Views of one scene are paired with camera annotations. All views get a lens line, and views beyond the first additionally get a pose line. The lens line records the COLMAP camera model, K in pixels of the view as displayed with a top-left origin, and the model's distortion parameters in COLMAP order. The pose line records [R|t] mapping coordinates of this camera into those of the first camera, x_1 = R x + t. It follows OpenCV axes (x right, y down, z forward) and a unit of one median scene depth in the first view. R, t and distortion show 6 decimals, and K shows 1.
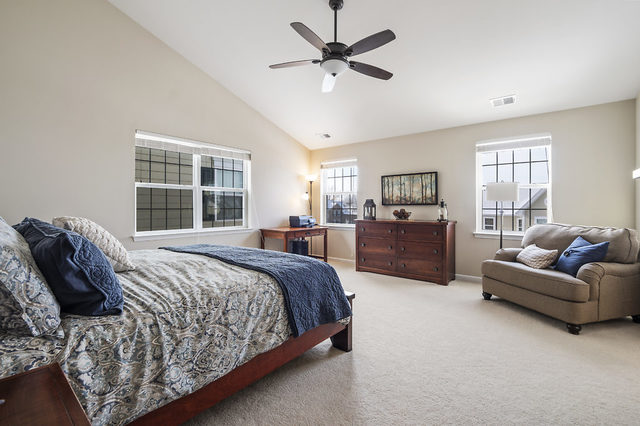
lens RADIAL K [[291.7, 0, 317.6], [0, 291.7, 213.1], [0, 0, 1]] dist [-0.030422, 0.000247]
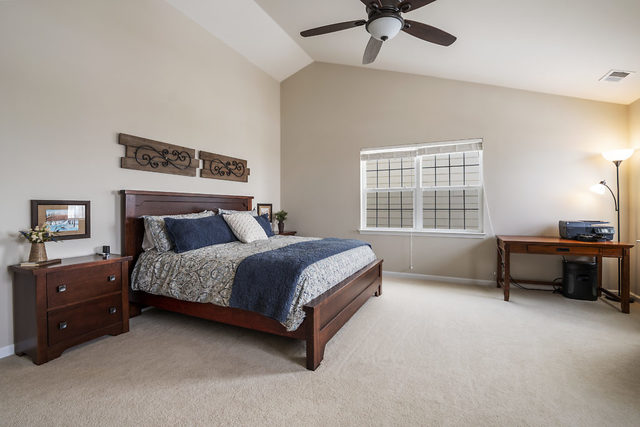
lens RADIAL K [[291.7, 0, 318.0], [0, 291.7, 209.7], [0, 0, 1]] dist [-0.030422, 0.000247]
pose [[0.232568, 0.006065, -0.972561, 0.940958], [-0.018568, 0.999826, 0.001795, -0.015123], [0.972403, 0.017641, 0.232641, 0.781853]]
